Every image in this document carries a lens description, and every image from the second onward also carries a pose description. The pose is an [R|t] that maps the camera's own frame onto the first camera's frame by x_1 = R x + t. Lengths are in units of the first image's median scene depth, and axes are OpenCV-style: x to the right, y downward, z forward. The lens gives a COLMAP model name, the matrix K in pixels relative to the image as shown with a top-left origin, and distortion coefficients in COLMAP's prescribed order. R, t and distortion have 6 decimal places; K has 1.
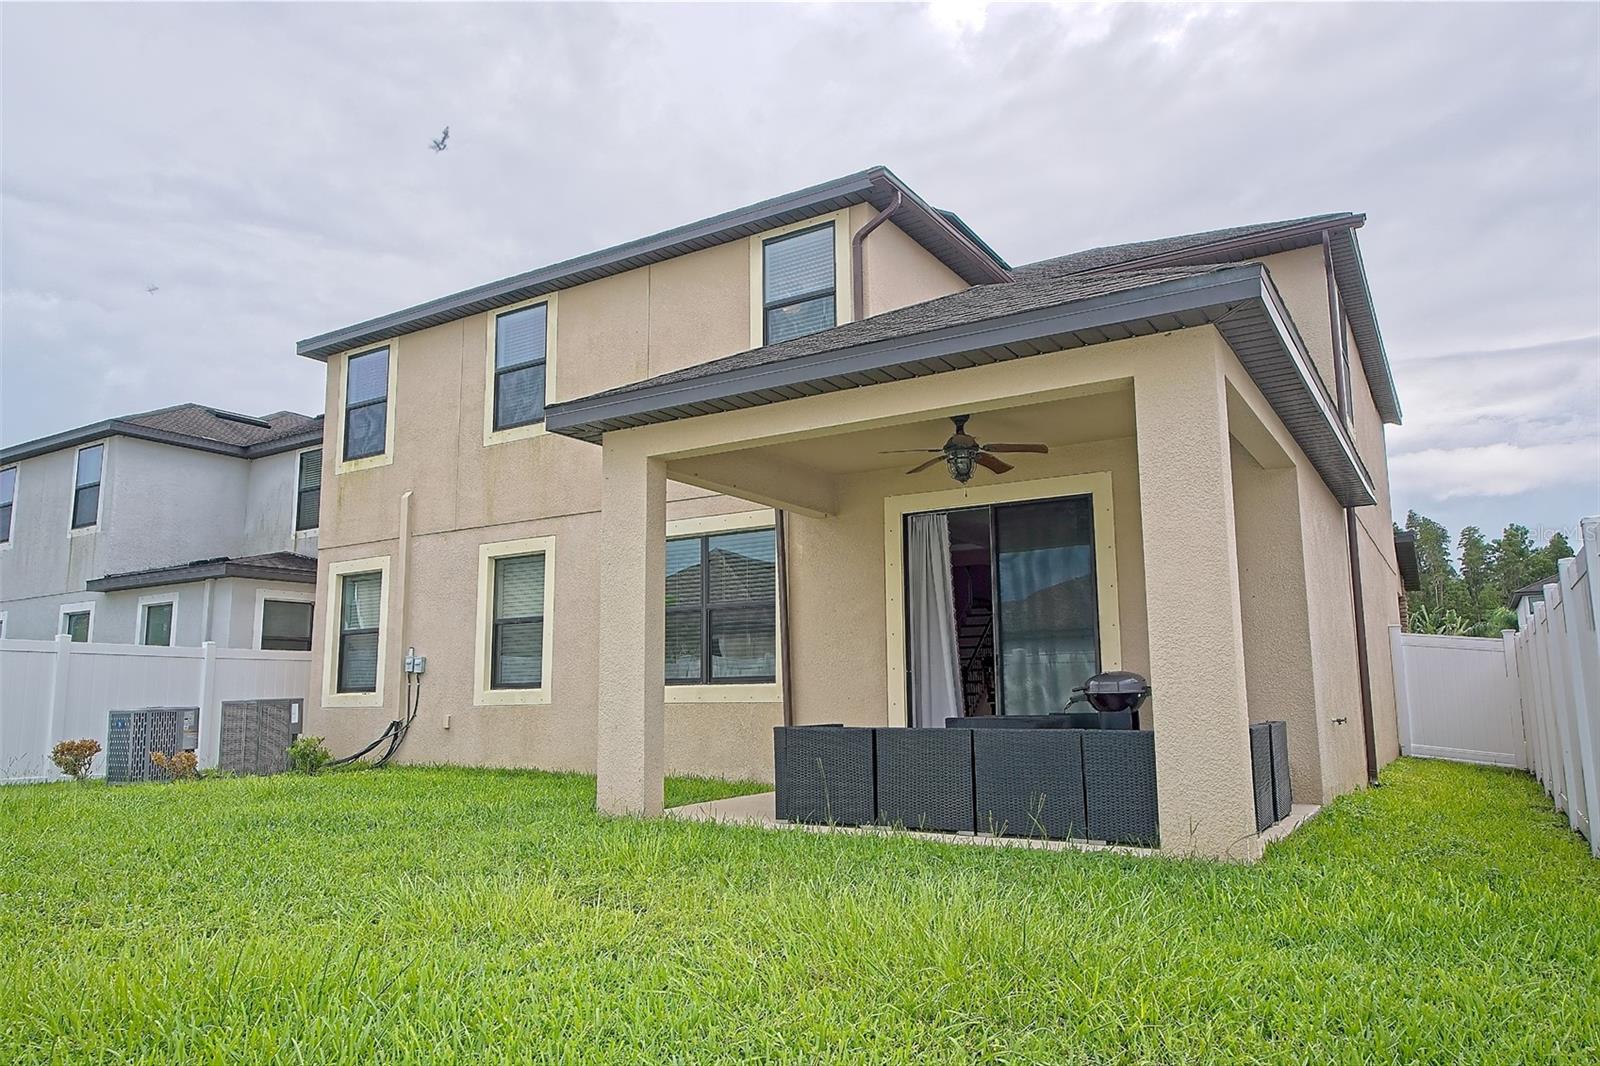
lens RADIAL K [[1076.3, 0, 784.7], [0, 1076.3, 524.5], [0, 0, 1]] dist [0.024566, 0.007144]
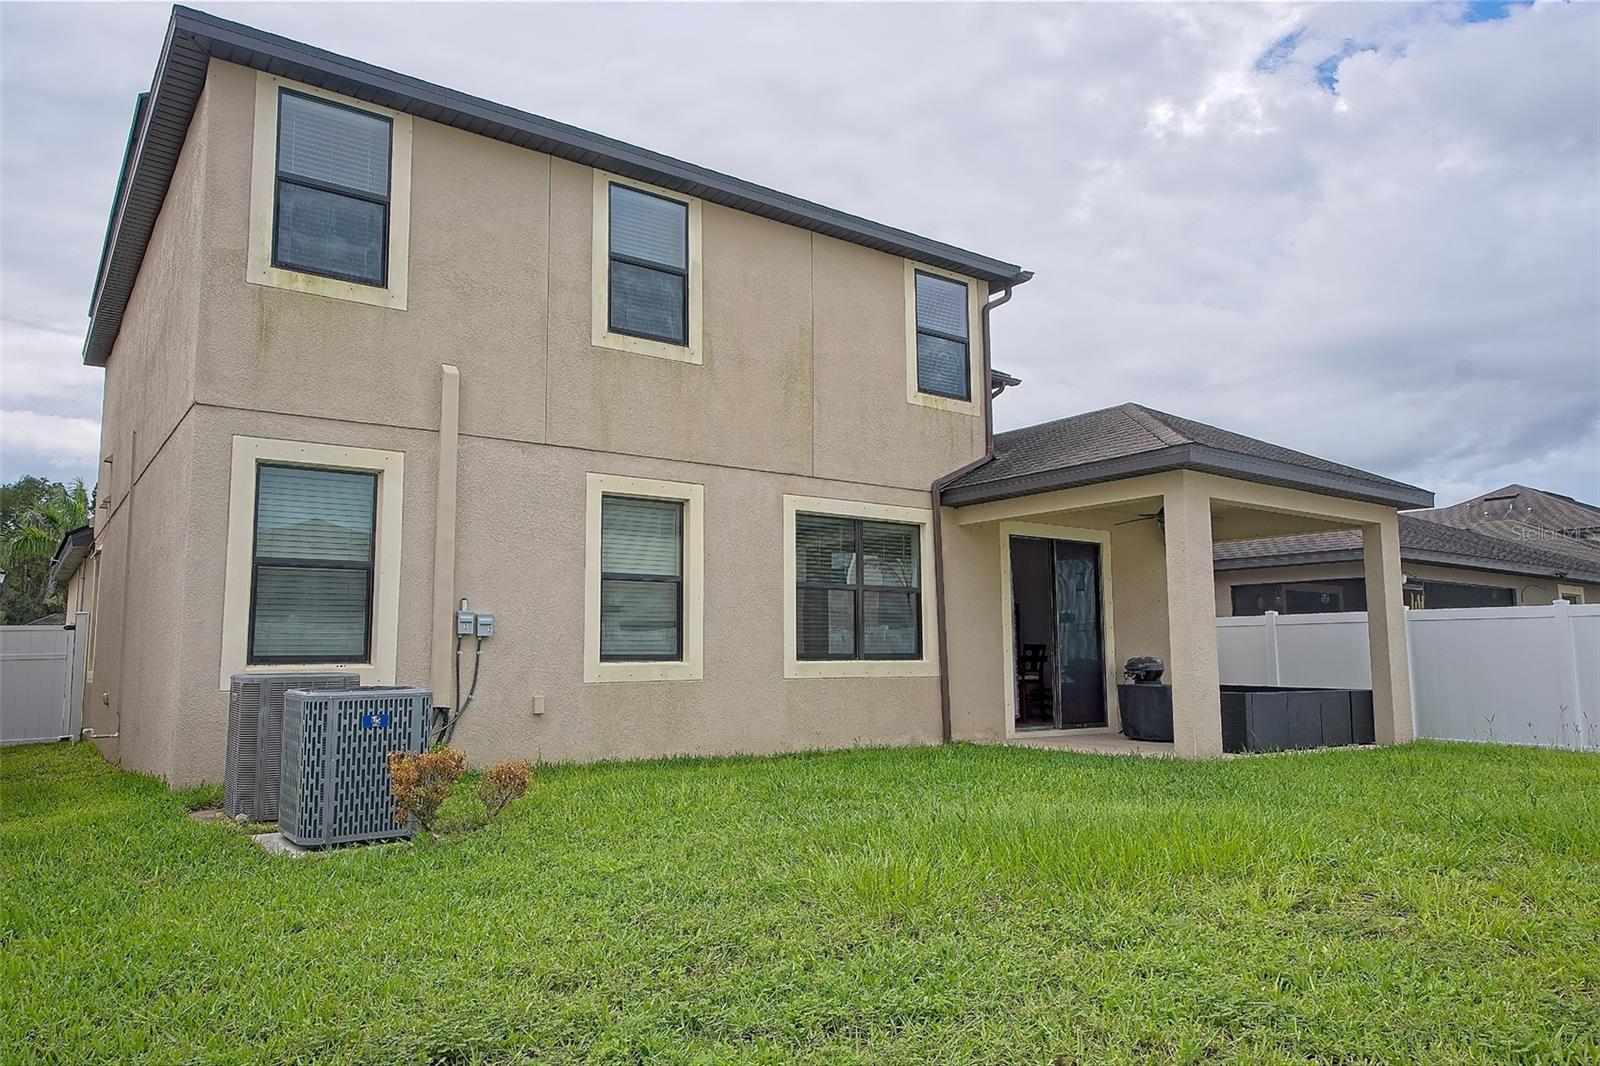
lens RADIAL K [[1076.3, 0, 788.2], [0, 1076.3, 544.6], [0, 0, 1]] dist [0.024566, 0.007144]
pose [[0.364193, 0.118351, 0.923773, -0.949535], [-0.136699, 0.987943, -0.072679, 0.107454], [-0.921237, -0.099810, 0.375980, 0.591671]]
